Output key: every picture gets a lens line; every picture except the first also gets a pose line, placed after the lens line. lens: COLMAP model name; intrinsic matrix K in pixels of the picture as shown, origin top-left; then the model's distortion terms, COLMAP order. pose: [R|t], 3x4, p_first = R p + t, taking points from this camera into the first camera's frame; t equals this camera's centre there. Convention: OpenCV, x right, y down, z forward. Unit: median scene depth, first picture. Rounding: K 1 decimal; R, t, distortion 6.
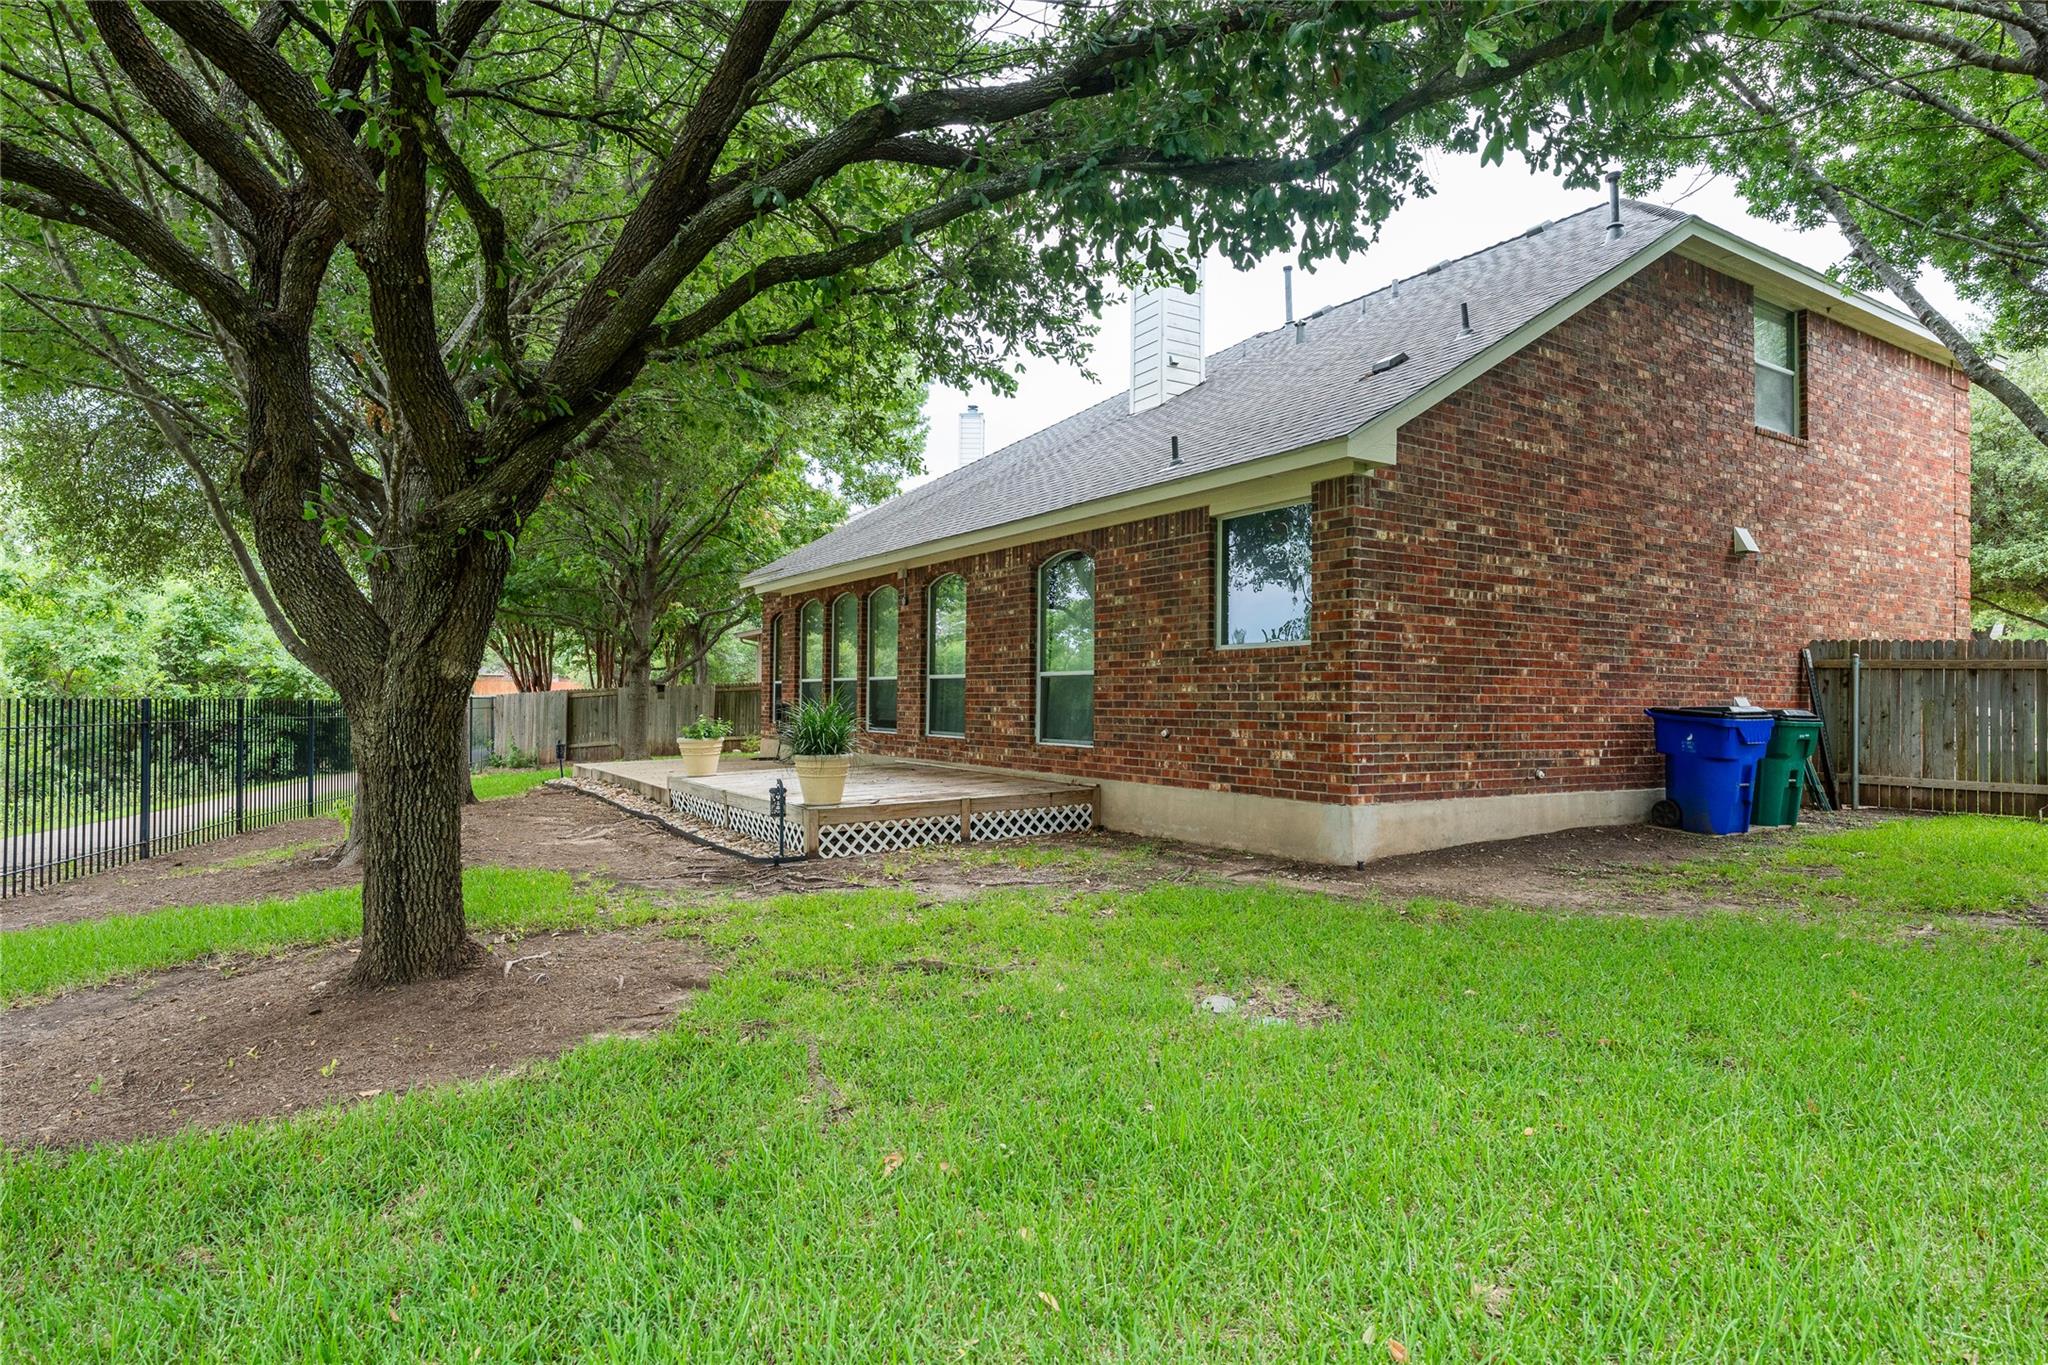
lens RADIAL K [[1123.3, 0, 1017.2], [0, 1123.3, 696.8], [0, 0, 1]] dist [0.003060, 0.000675]
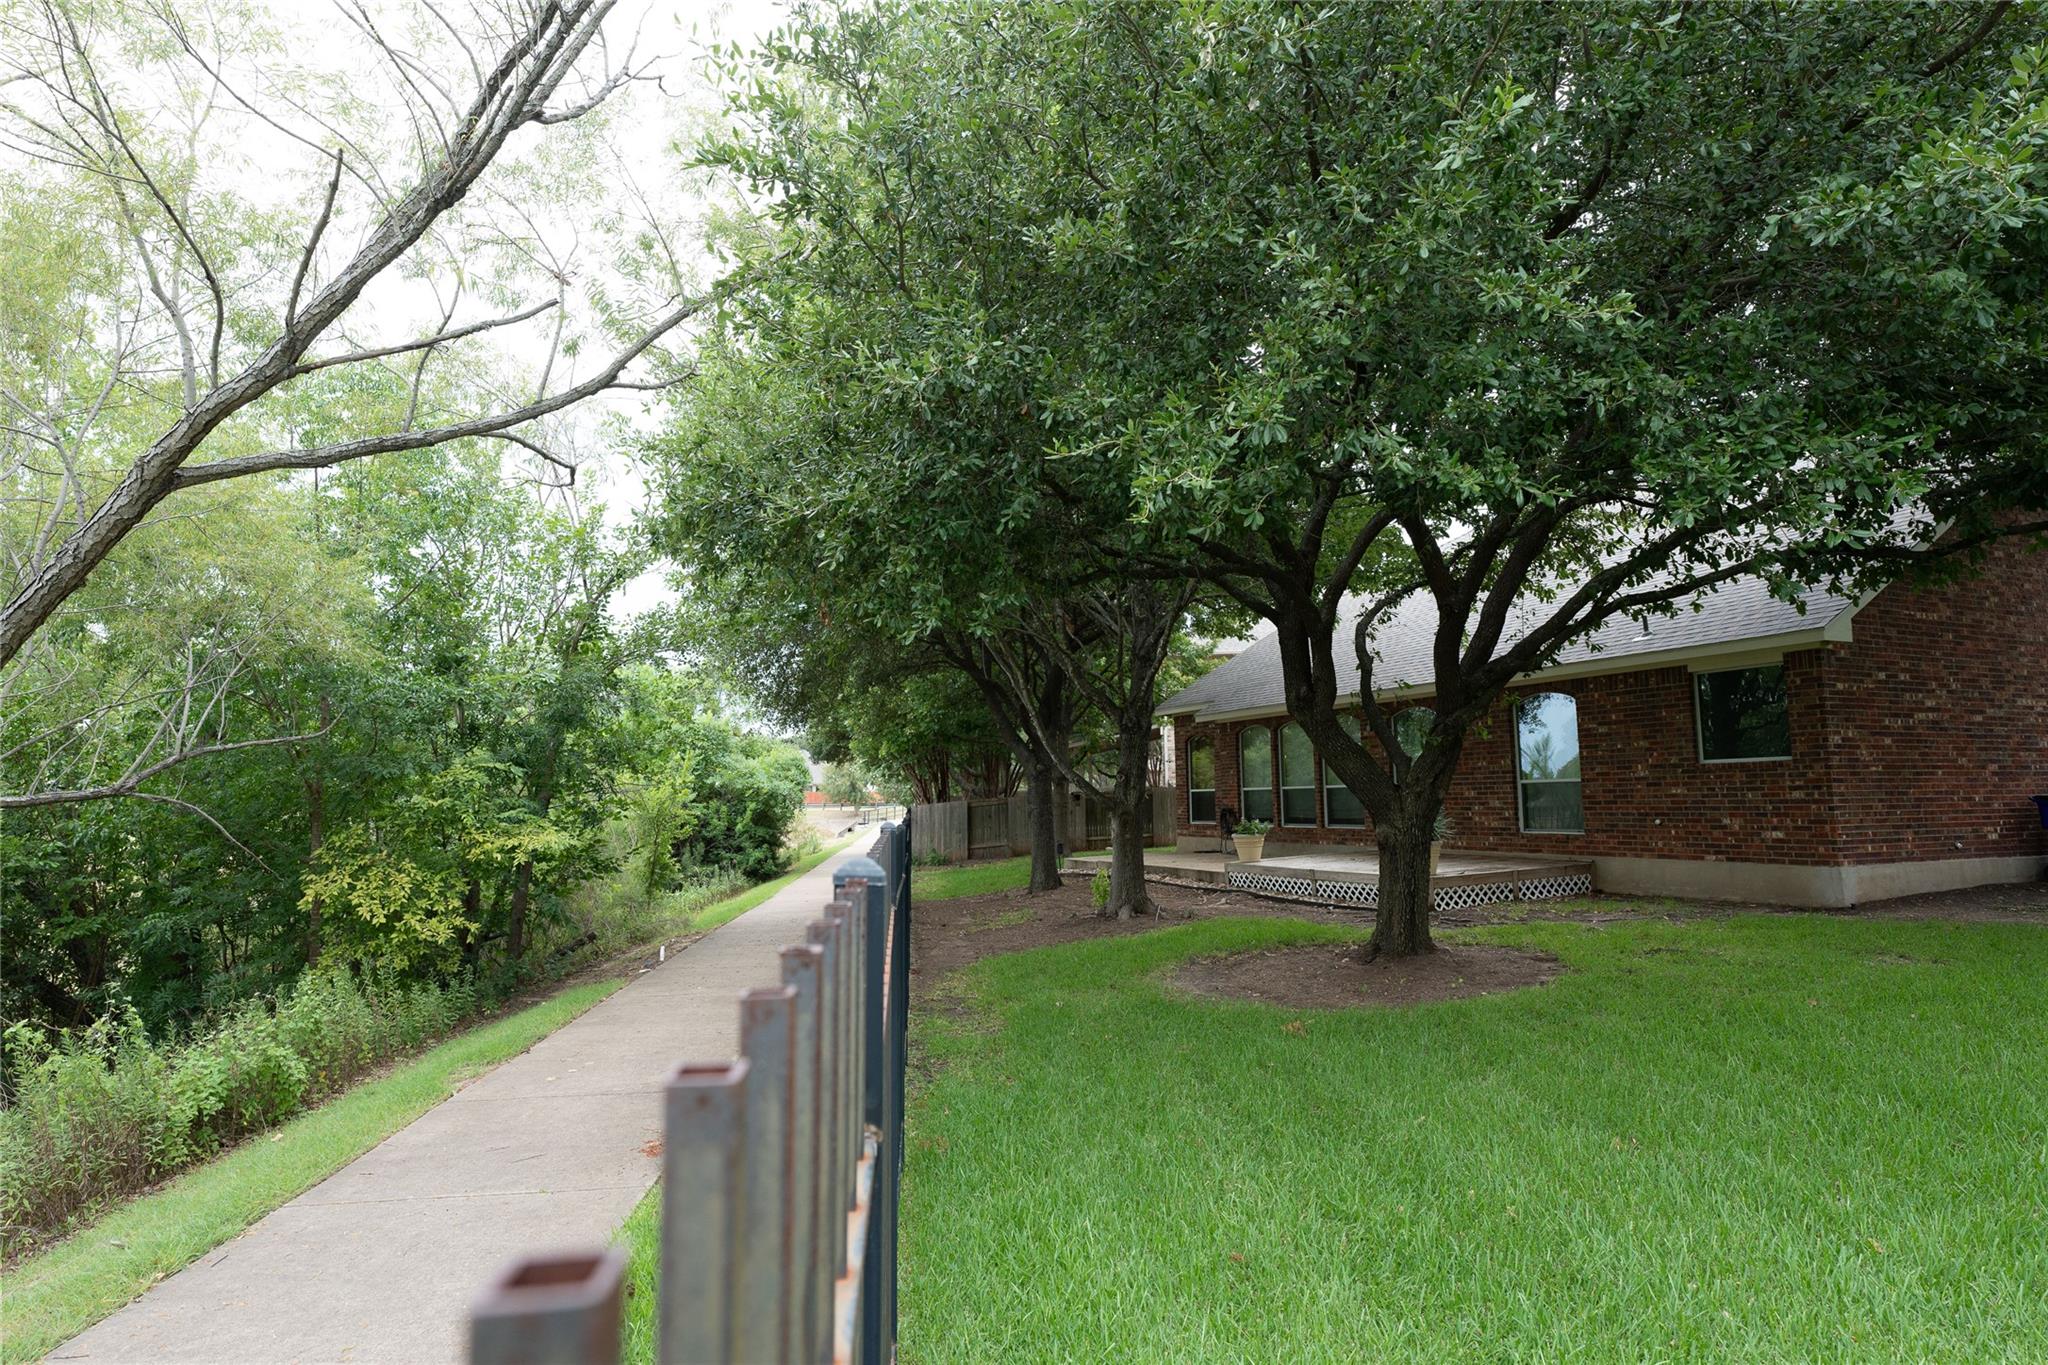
lens RADIAL K [[1123.3, 0, 1017.2], [0, 1123.3, 696.8], [0, 0, 1]] dist [0.003060, 0.000675]
pose [[0.989875, -0.037600, -0.136874, -0.514680], [0.025260, 0.995549, -0.090801, -0.018565], [0.139679, 0.086424, 0.986418, -0.588176]]
